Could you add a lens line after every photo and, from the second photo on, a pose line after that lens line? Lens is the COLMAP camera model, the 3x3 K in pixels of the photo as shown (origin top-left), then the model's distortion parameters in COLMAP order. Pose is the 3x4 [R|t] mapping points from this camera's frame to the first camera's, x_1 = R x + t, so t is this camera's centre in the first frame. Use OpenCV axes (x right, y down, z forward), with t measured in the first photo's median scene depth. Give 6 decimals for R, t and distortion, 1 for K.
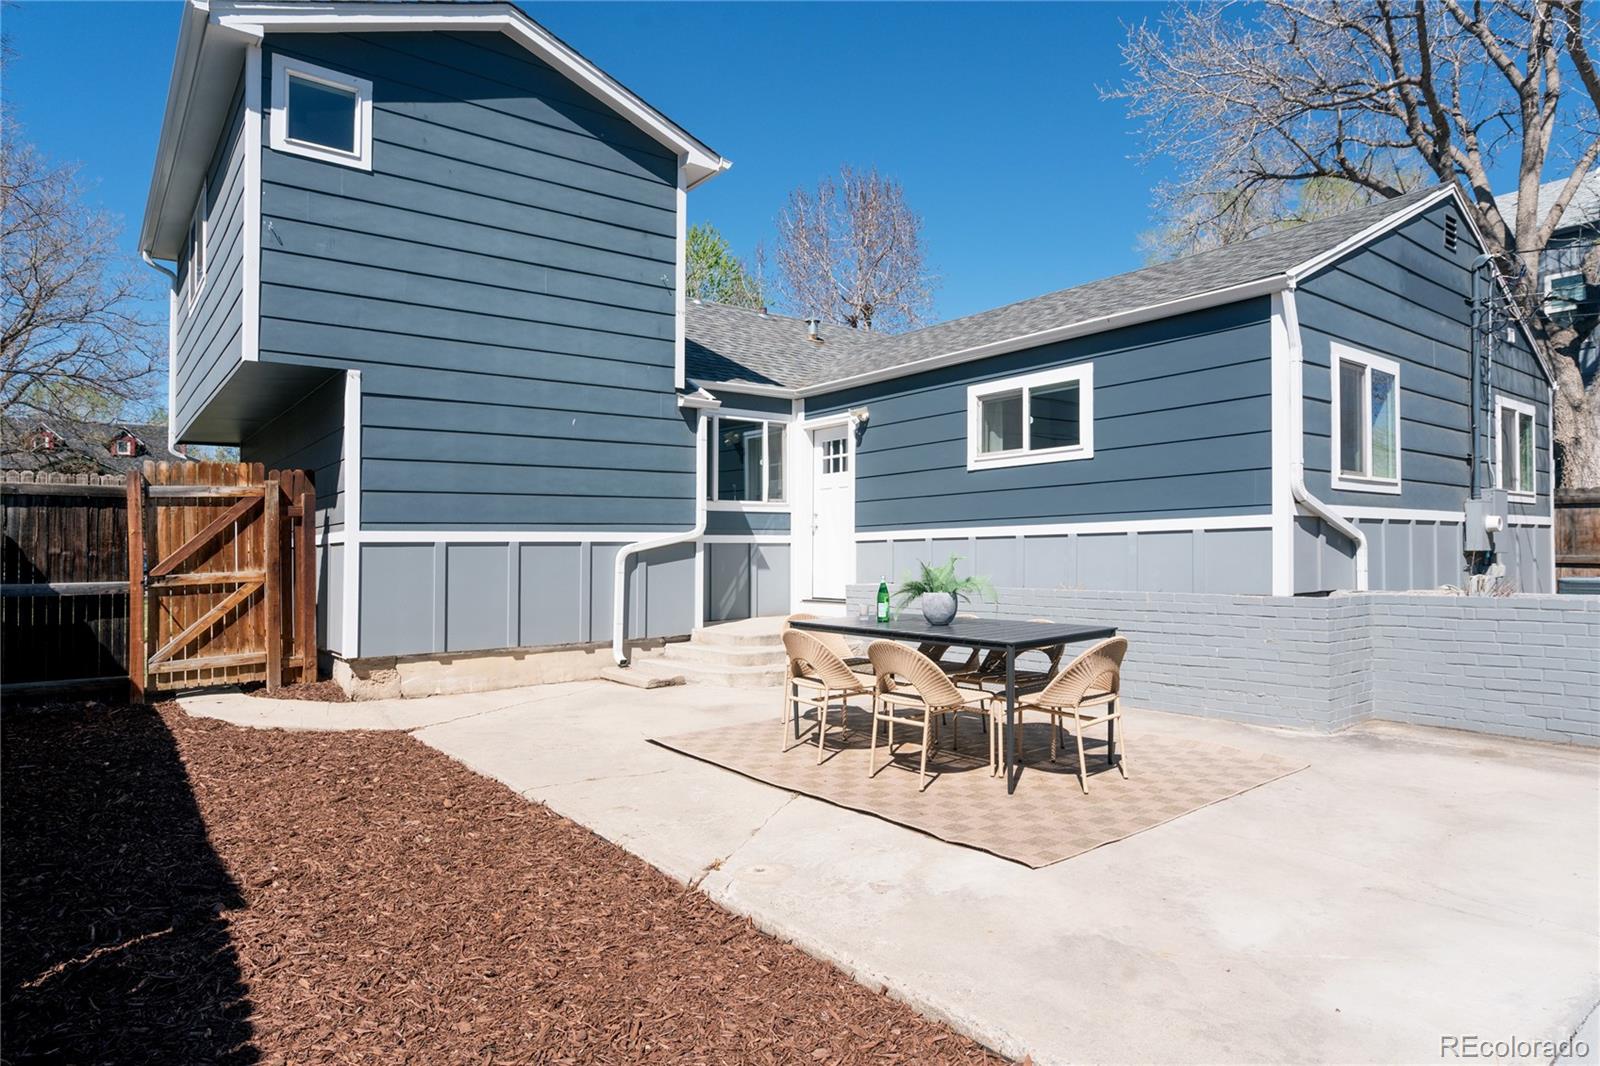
lens RADIAL K [[908.0, 0, 800.5], [0, 908.0, 510.4], [0, 0, 1]] dist [-0.000436, 0.003919]
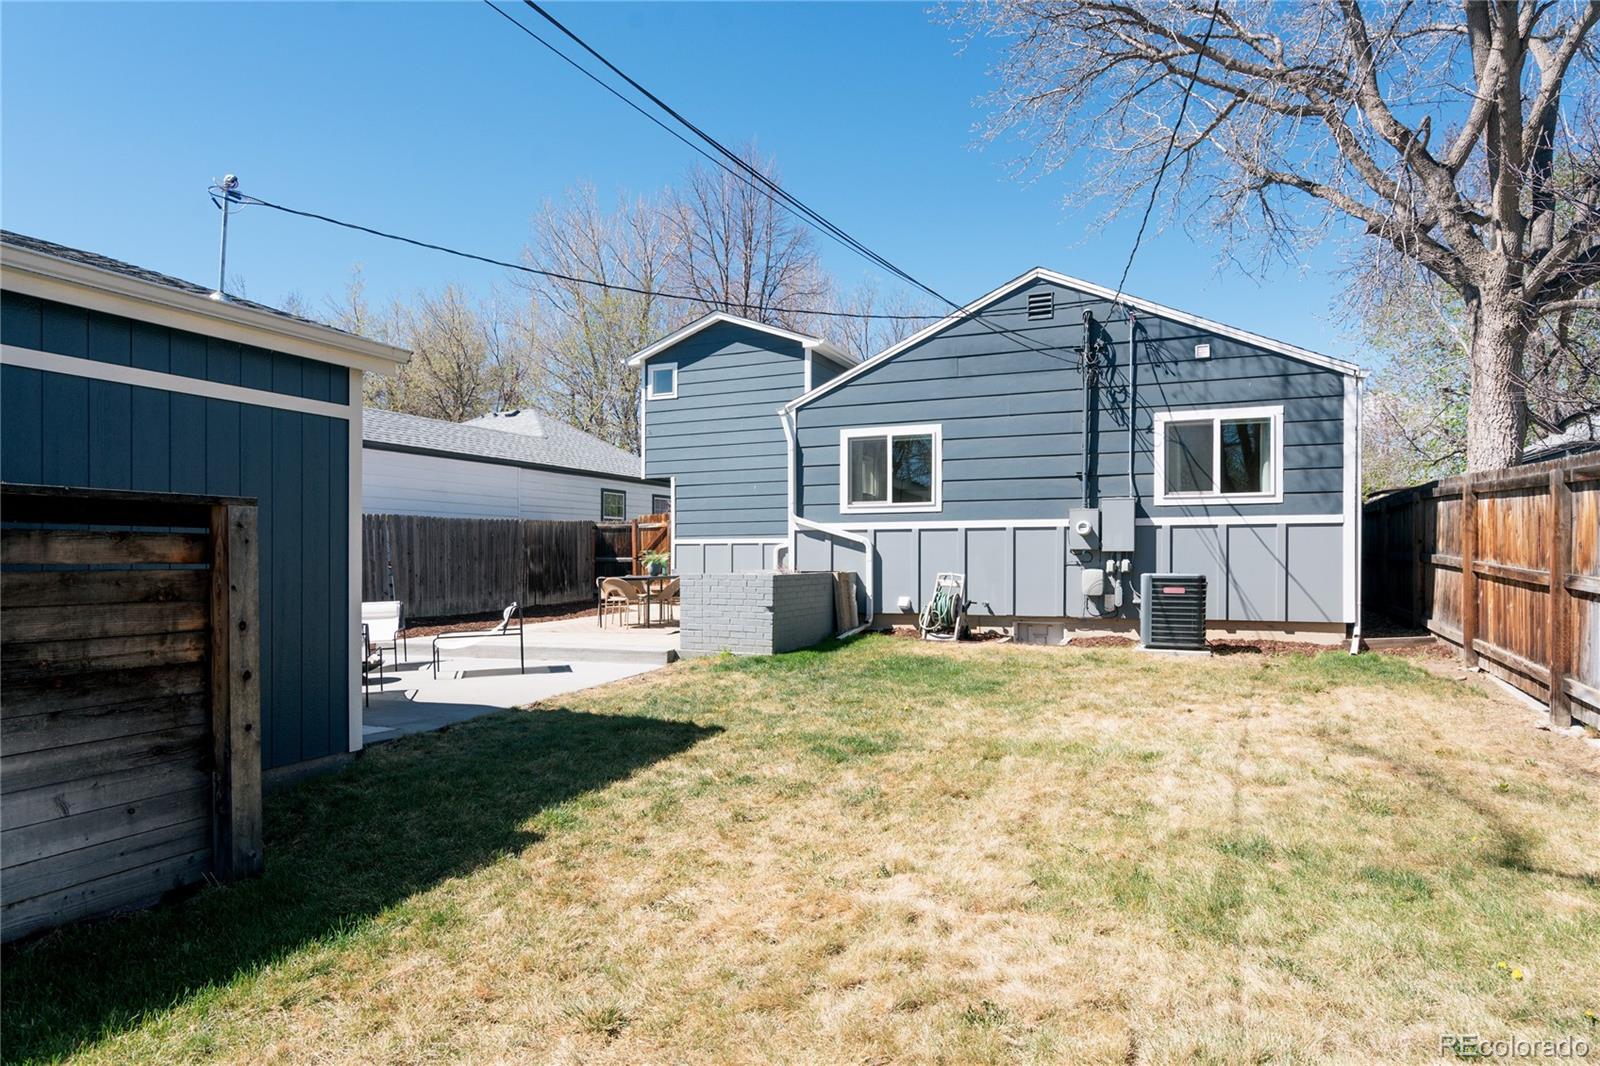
lens RADIAL K [[908.0, 0, 800.5], [0, 908.0, 510.4], [0, 0, 1]] dist [-0.000436, 0.003919]
pose [[0.491262, -0.034889, -0.870313, 1.878369], [0.037726, 0.999112, -0.018758, 0.001940], [0.870194, -0.023618, 0.492142, 0.042723]]
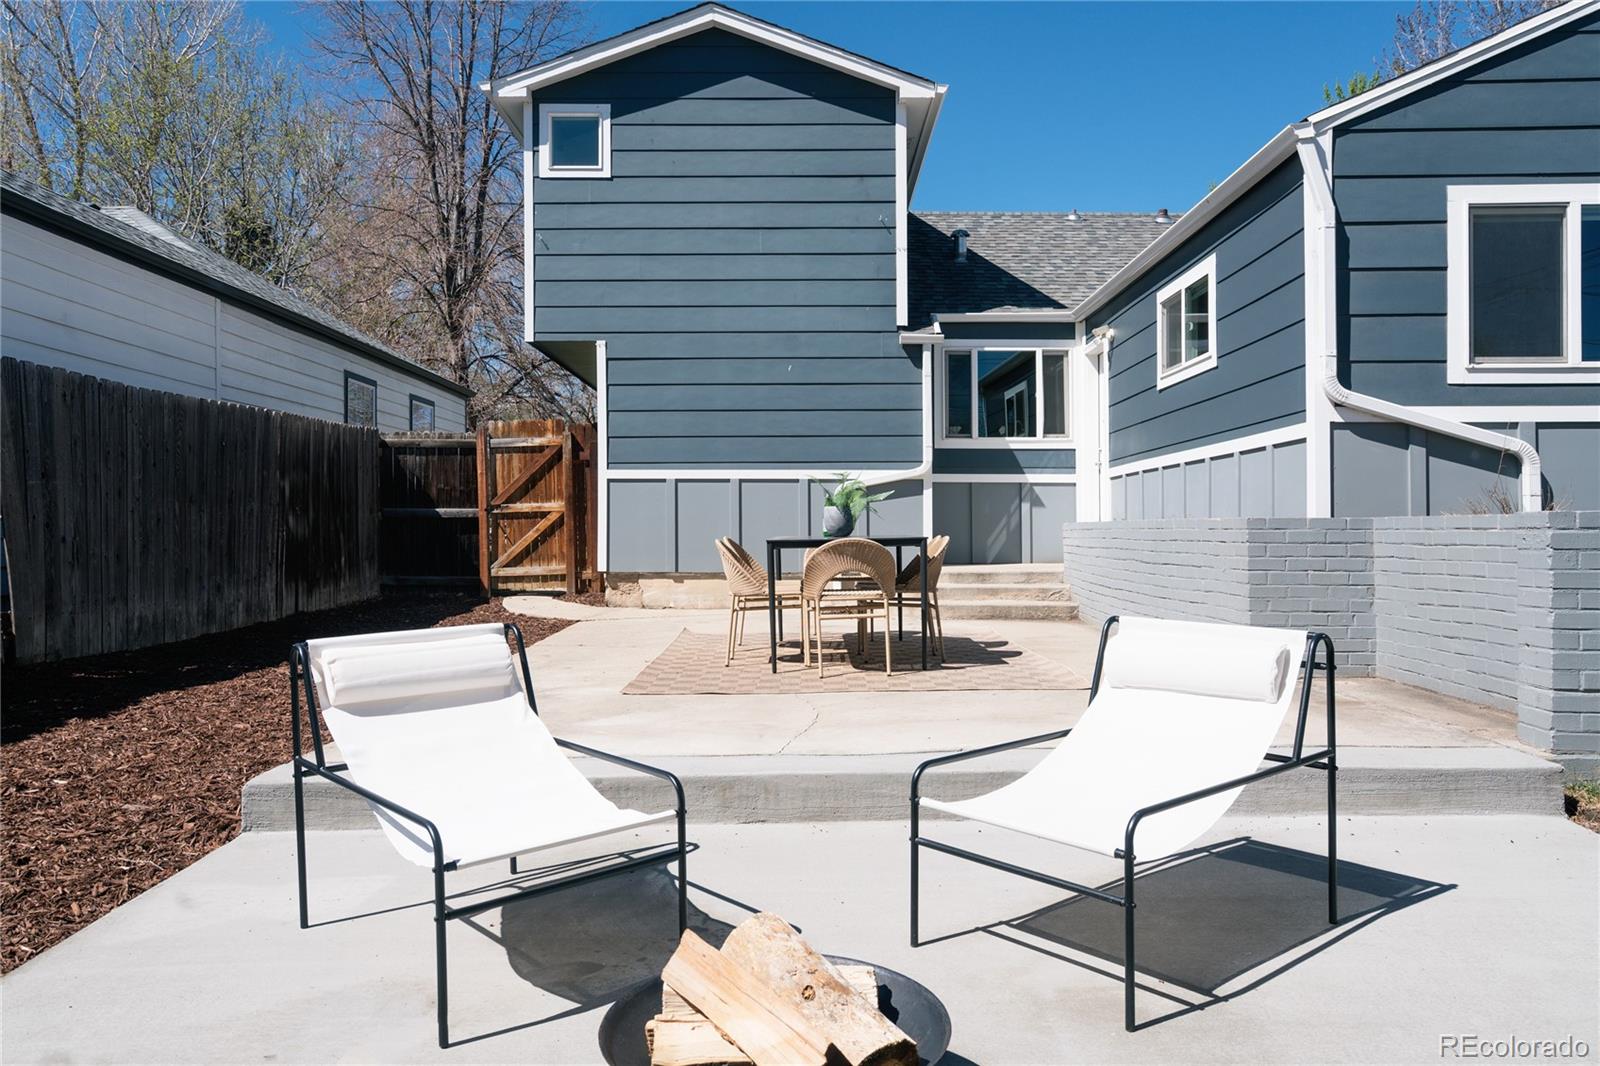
lens RADIAL K [[1148.8, 0, 832.9], [0, 1148.8, 487.4], [0, 0, 1]] dist [0.025204, 0.002840]
pose [[0.798979, -0.011678, -0.601245, 0.690215], [0.018562, 0.999814, 0.005247, 0.043302], [0.601072, -0.015353, 0.799047, -0.071839]]
